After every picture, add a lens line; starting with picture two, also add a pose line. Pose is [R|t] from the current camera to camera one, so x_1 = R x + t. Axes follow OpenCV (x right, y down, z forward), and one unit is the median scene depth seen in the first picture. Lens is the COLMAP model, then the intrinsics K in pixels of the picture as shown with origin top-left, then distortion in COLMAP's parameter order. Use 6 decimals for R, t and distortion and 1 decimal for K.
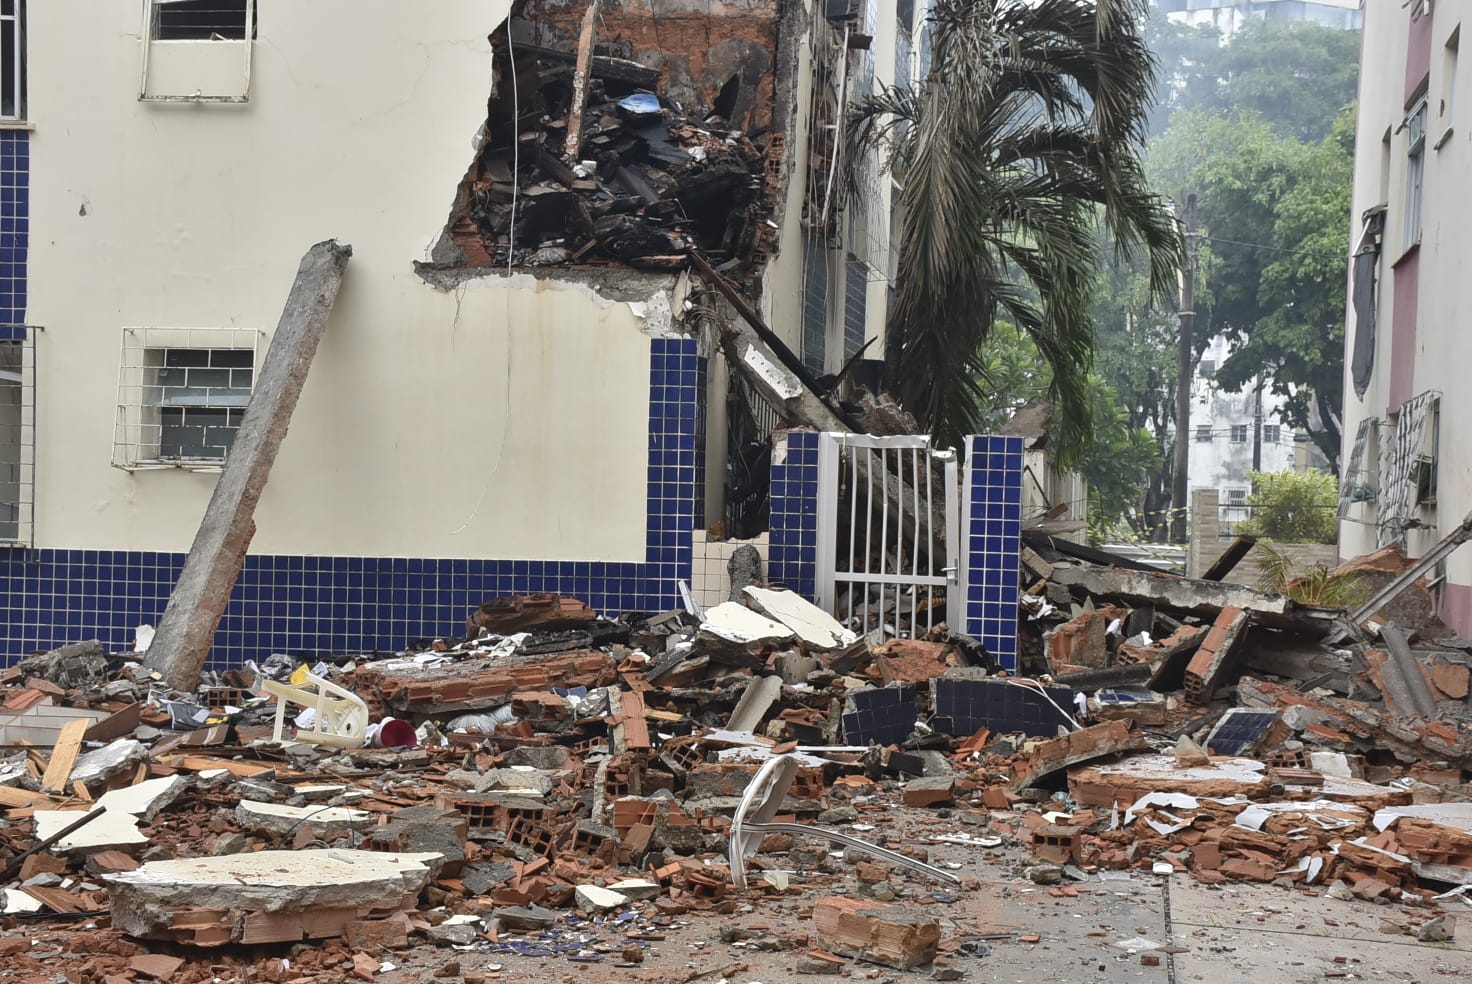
lens RADIAL K [[2029.9, 0, 729.9], [0, 2029.9, 508.5], [0, 0, 1]] dist [0.108513, 0.430339]
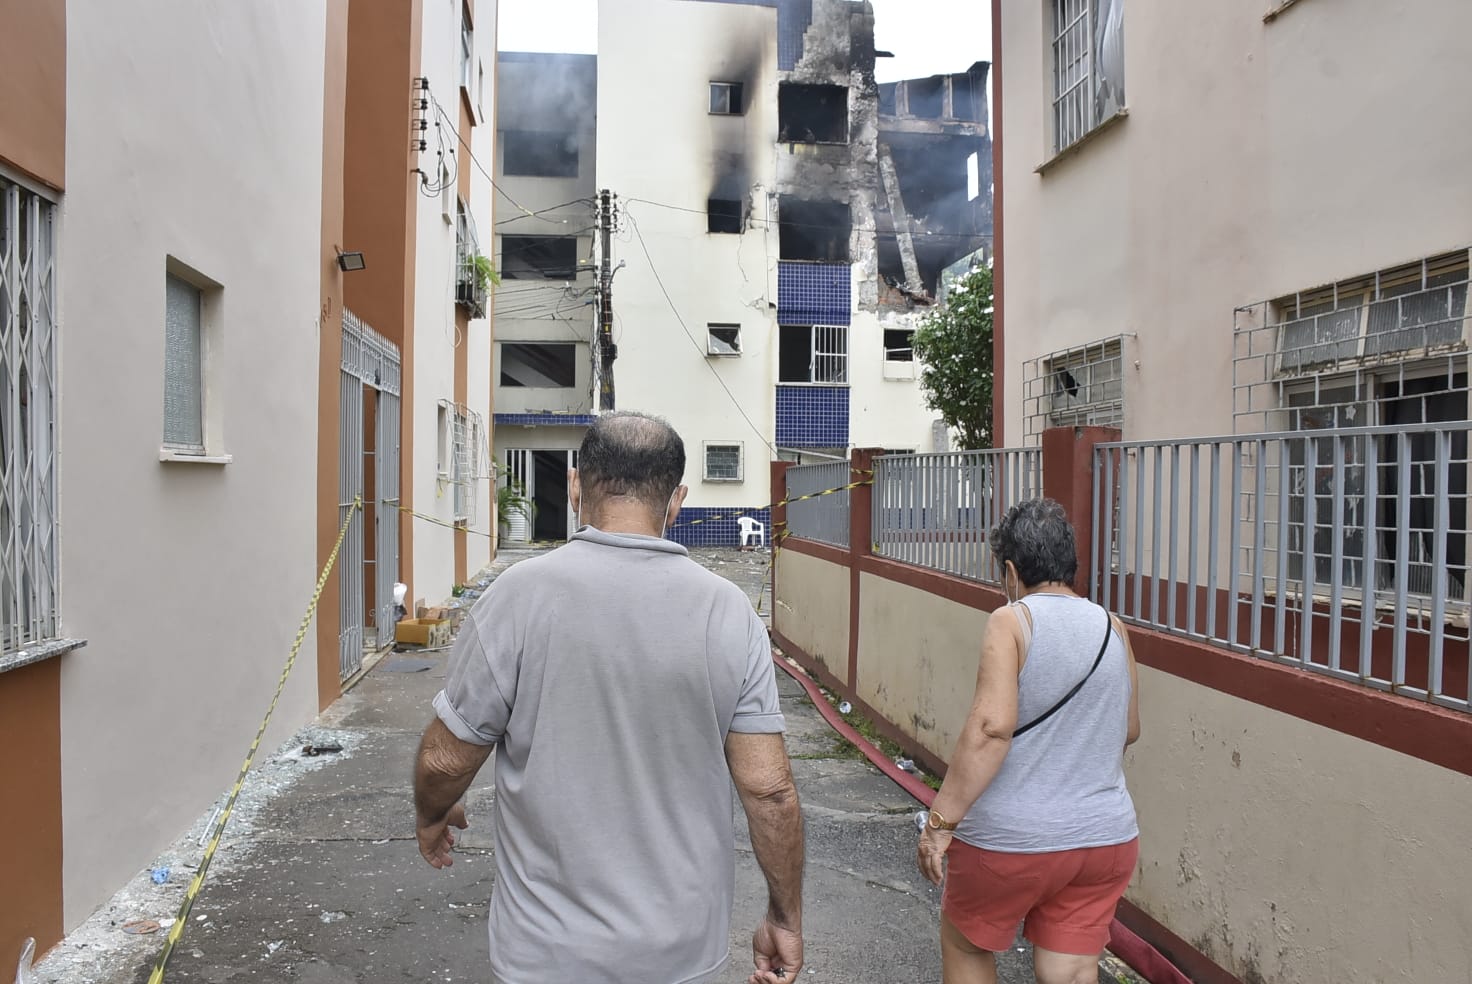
lens RADIAL K [[1165.7, 0, 730.4], [0, 1165.7, 503.7], [0, 0, 1]] dist [-0.150465, 0.117115]
pose [[0.944425, -0.025116, 0.327765, -1.241355], [0.021643, 0.999664, 0.014242, -0.020567], [-0.328013, -0.006356, 0.944652, -0.811920]]
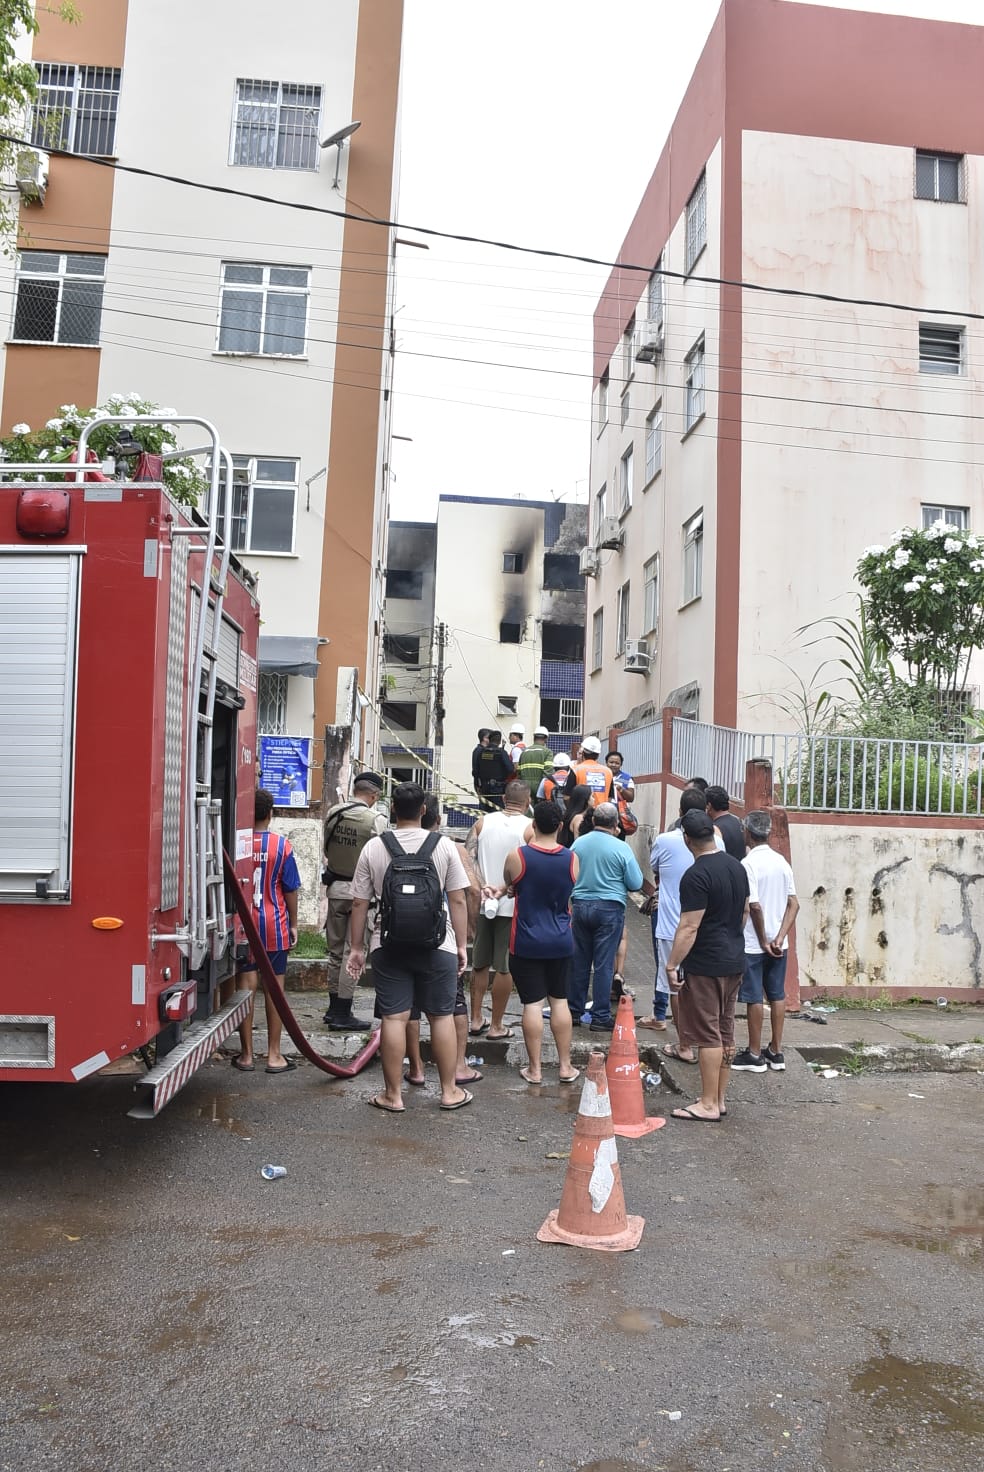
lens RADIAL K [[1165.7, 0, 499.1], [0, 1165.7, 739.7], [0, 0, 1]] dist [-0.150465, 0.117115]
pose [[0.954786, 0.028547, 0.295919, -1.619156], [-0.007898, 0.997463, -0.070742, 0.064716], [-0.297188, 0.065206, 0.952590, -2.154826]]
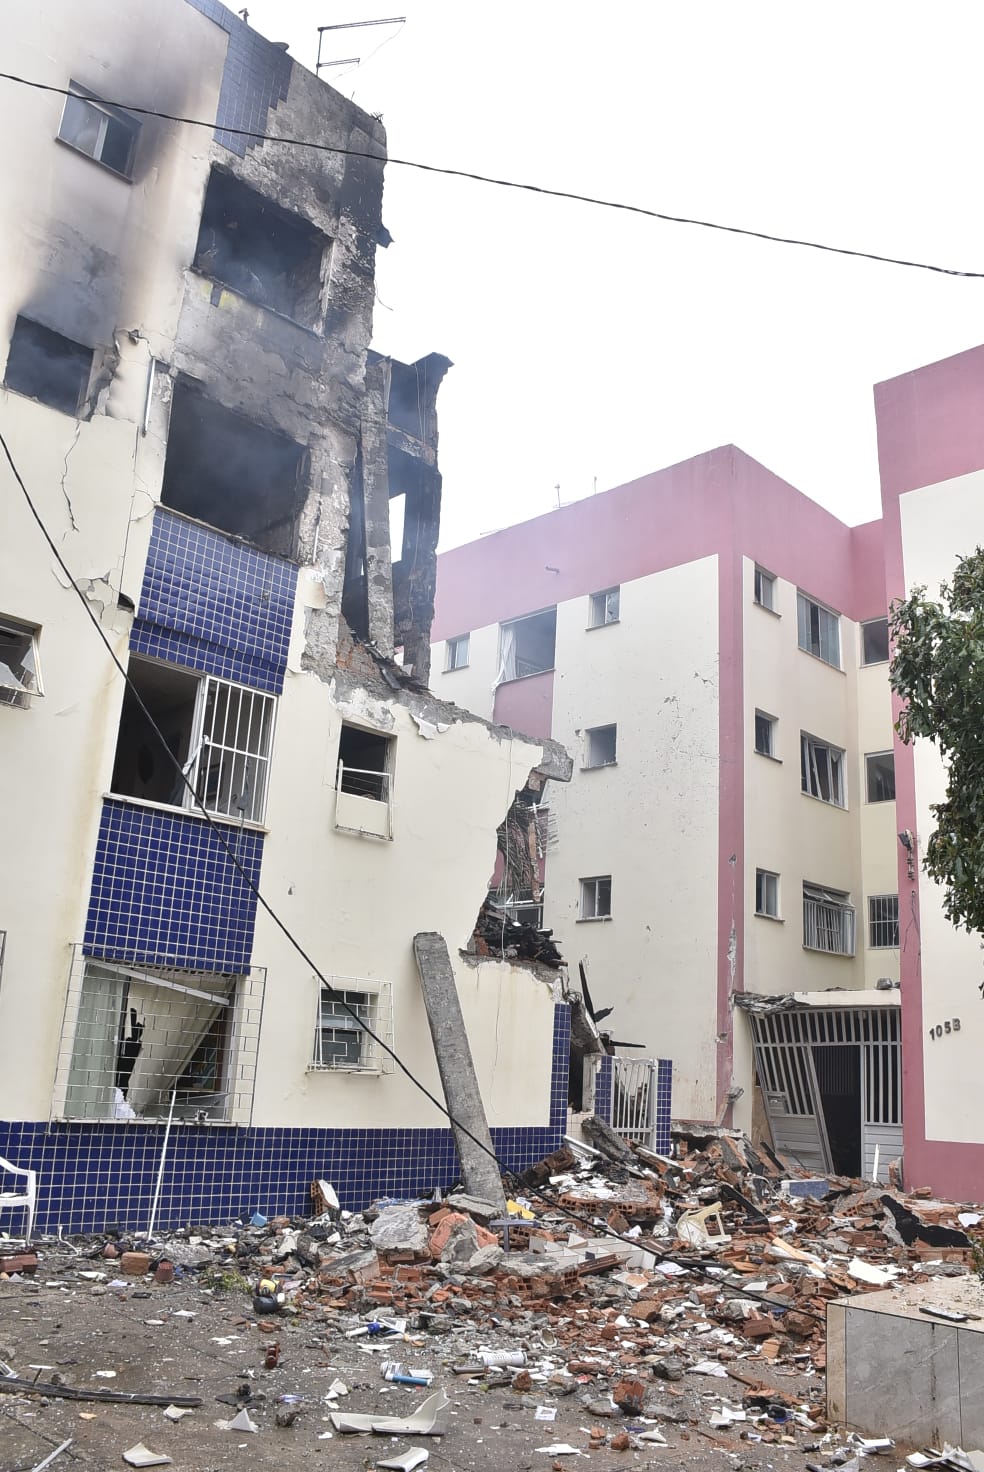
lens RADIAL K [[1165.7, 0, 499.1], [0, 1165.7, 739.7], [0, 0, 1]] dist [-0.150465, 0.117115]
pose [[0.549553, 0.231305, 0.802801, -0.981100], [-0.030870, 0.965876, -0.257158, -0.042827], [-0.834888, 0.116539, 0.537941, 0.442737]]
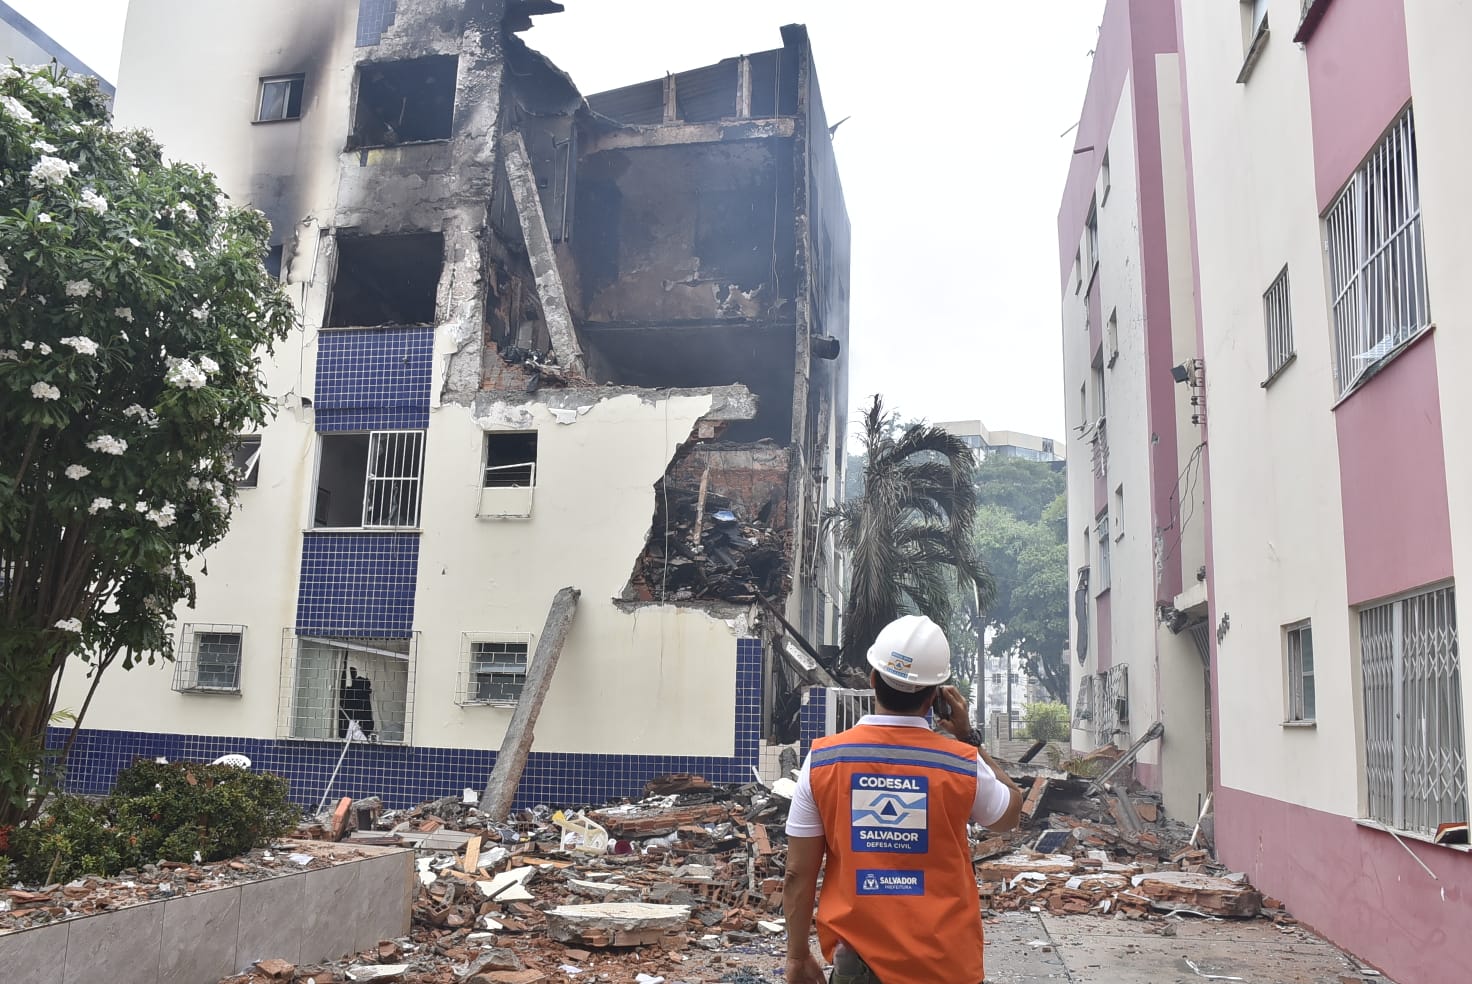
lens RADIAL K [[1165.7, 0, 730.4], [0, 1165.7, 503.7], [0, 0, 1]] dist [-0.150465, 0.117115]
pose [[0.999655, 0.004994, 0.025778, -0.074230], [-0.000161, 0.982888, -0.184206, -0.006537], [-0.026257, 0.184138, 0.982550, -0.101094]]
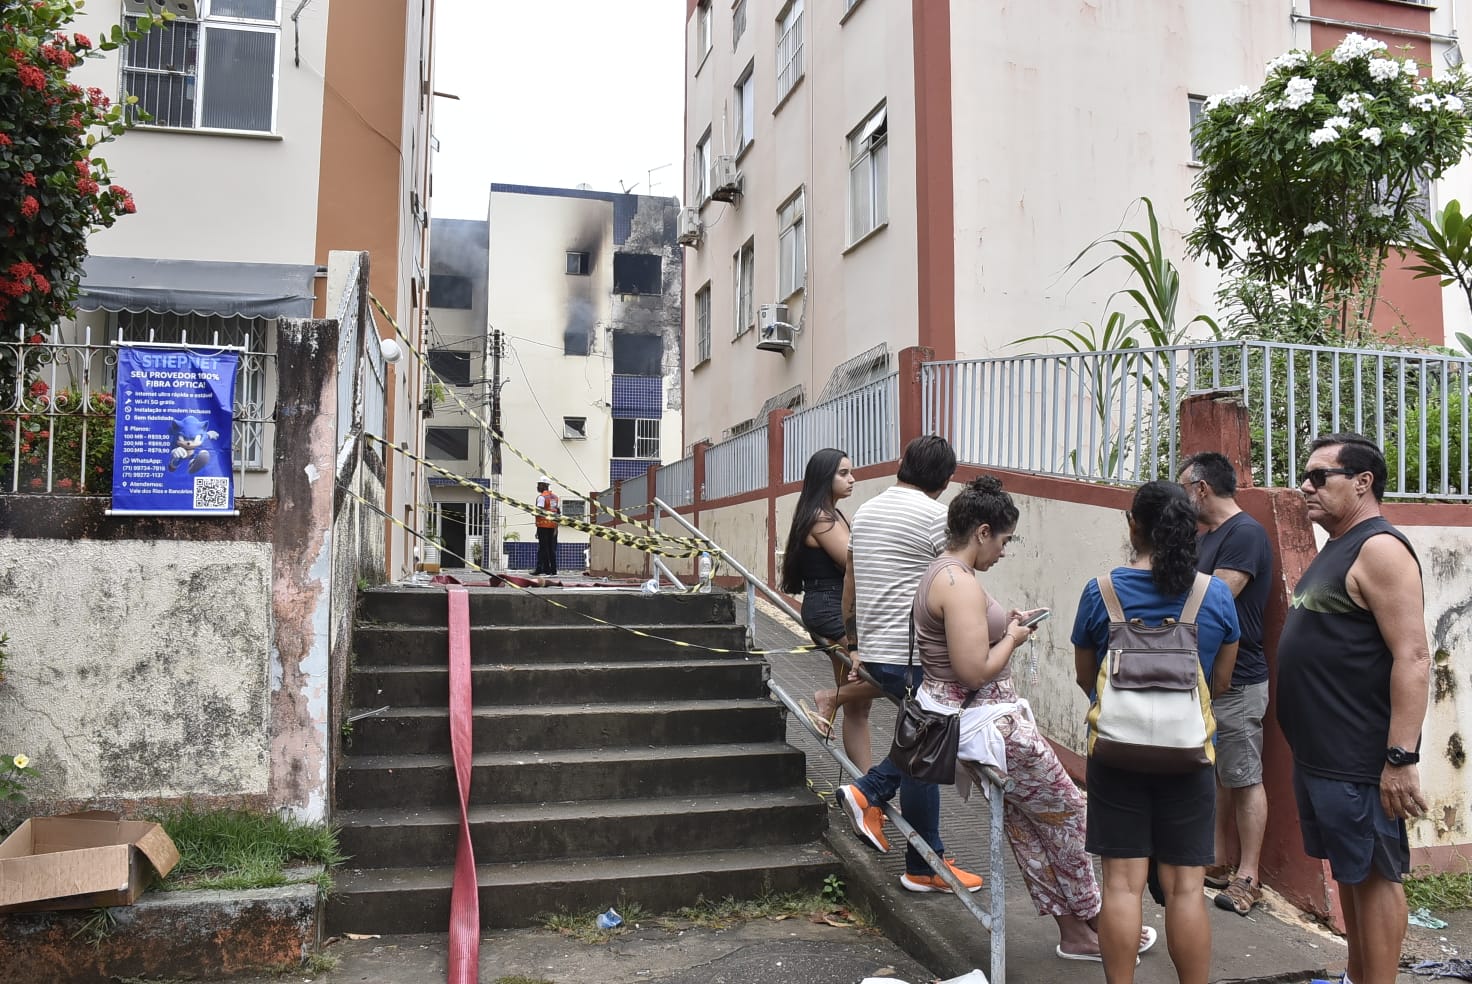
lens RADIAL K [[1165.7, 0, 730.4], [0, 1165.7, 503.7], [0, 0, 1]] dist [-0.150465, 0.117115]
pose [[0.898662, -0.000126, 0.438642, -1.524926], [0.024393, 0.998467, -0.049690, 0.072229], [-0.437963, 0.055354, 0.897287, -1.716989]]
